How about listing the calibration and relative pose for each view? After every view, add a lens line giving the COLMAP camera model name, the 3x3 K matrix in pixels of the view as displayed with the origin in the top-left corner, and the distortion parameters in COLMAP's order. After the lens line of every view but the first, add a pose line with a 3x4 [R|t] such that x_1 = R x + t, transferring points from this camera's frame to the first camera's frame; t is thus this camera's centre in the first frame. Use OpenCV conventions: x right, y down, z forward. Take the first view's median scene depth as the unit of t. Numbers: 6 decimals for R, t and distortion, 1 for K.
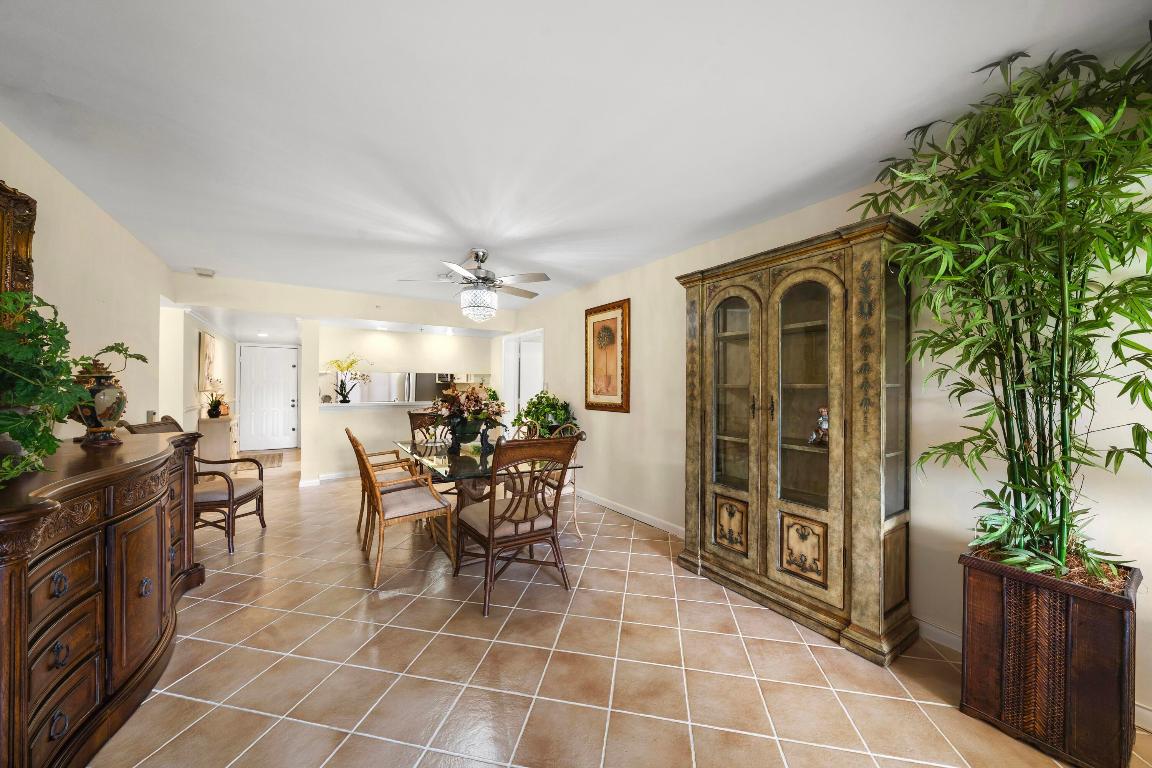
lens RADIAL K [[394.9, 0, 573.7], [0, 394.9, 386.0], [0, 0, 1]] dist [-0.009367, -0.000119]
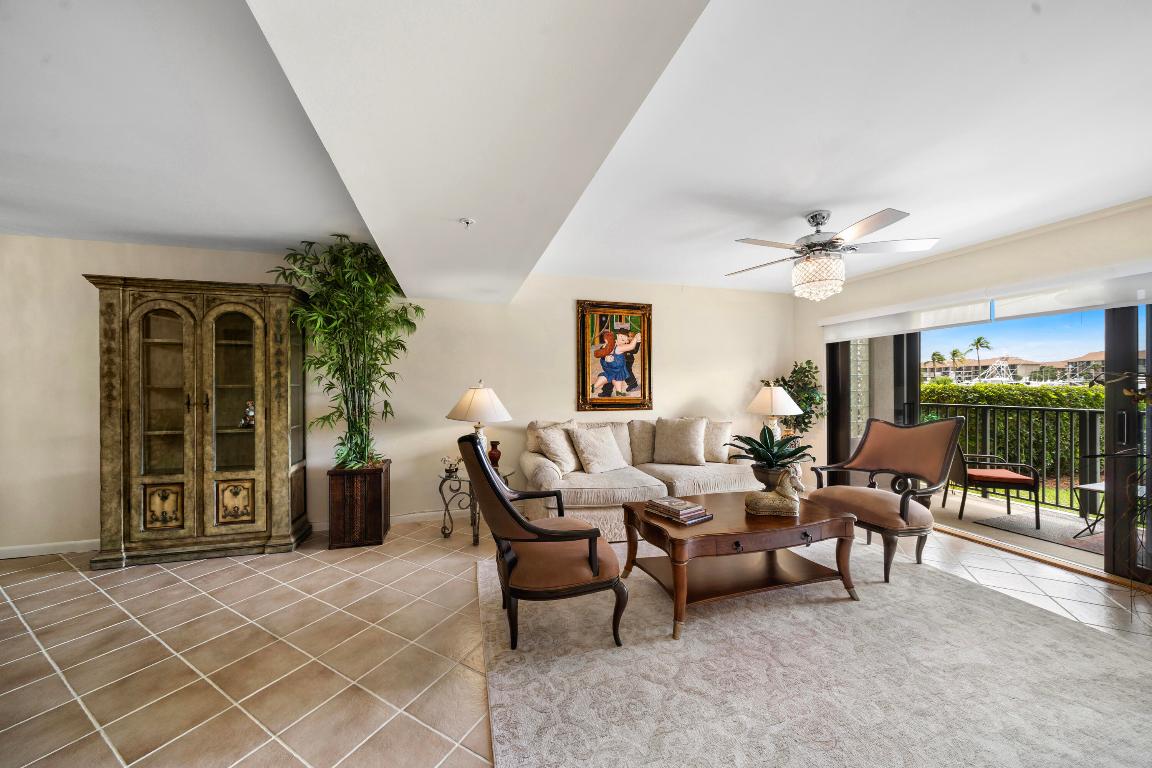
lens RADIAL K [[398.4, 0, 563.3], [0, 398.4, 386.1], [0, 0, 1]] dist [-0.000447, -0.000130]
pose [[0.310920, -0.008390, 0.950399, -0.391505], [0.004202, 0.999963, 0.007453, -0.005532], [-0.950427, 0.001676, 0.310944, -0.540510]]
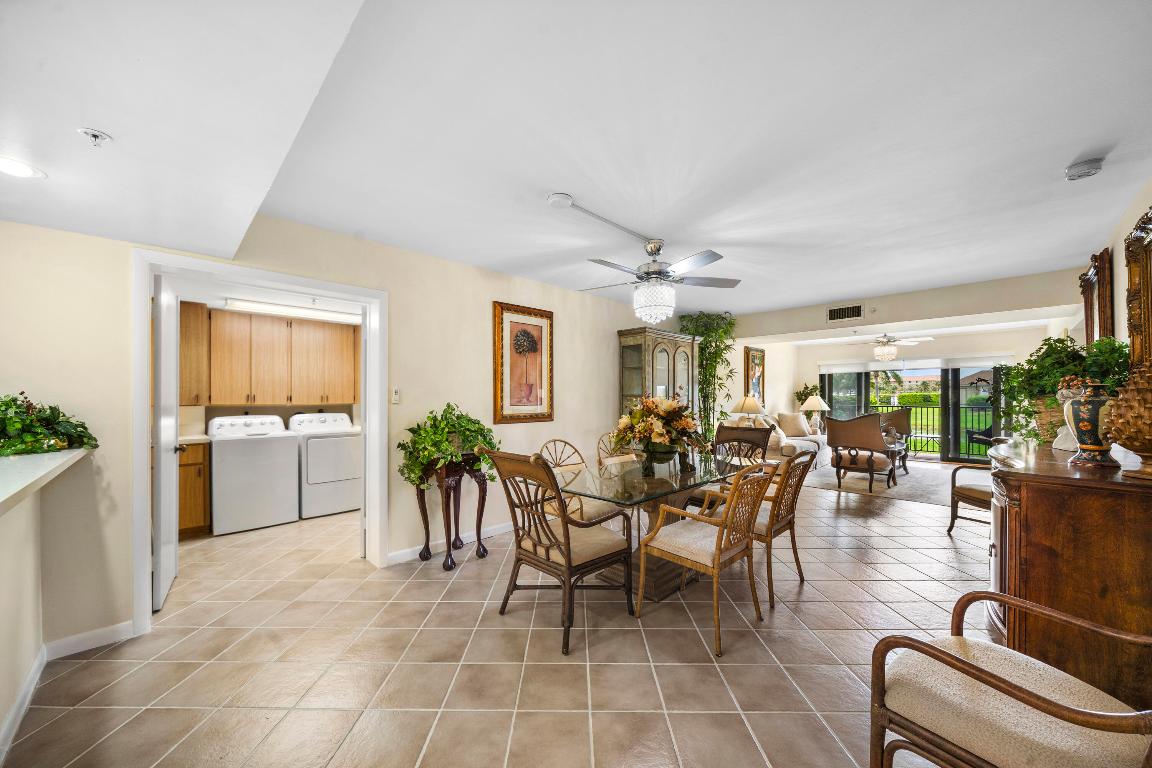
lens RADIAL K [[417.4, 0, 566.6], [0, 417.4, 395.4], [0, 0, 1]] dist [-0.000168, -0.000043]
pose [[-0.171385, -0.009378, 0.985160, -1.754663], [-0.003303, 0.999955, 0.008944, -0.019626], [-0.985199, -0.001721, -0.171408, 2.091667]]
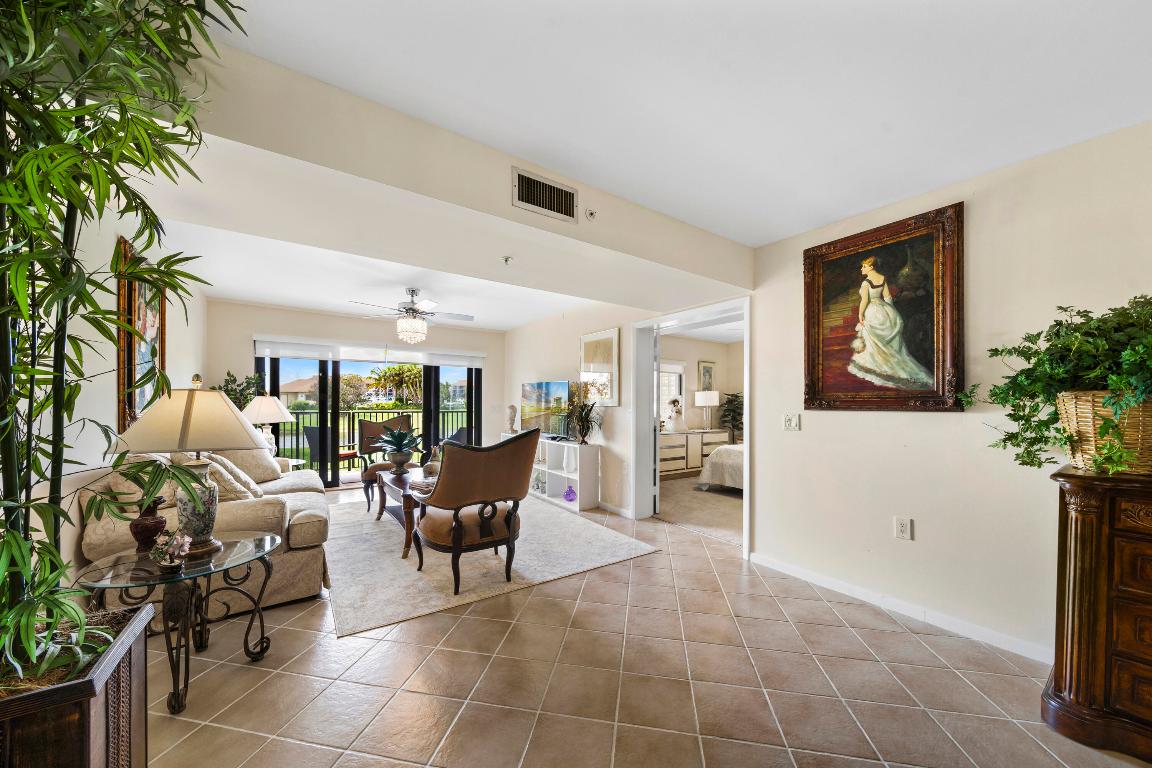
lens RADIAL K [[404.6, 0, 573.6], [0, 404.6, 409.6], [0, 0, 1]] dist [-0.000565, -0.000050]
pose [[-0.999768, -0.017396, -0.012738, 0.249902], [-0.017578, 0.999742, 0.014368, 0.025952], [0.012485, 0.014589, -0.999816, 1.112135]]
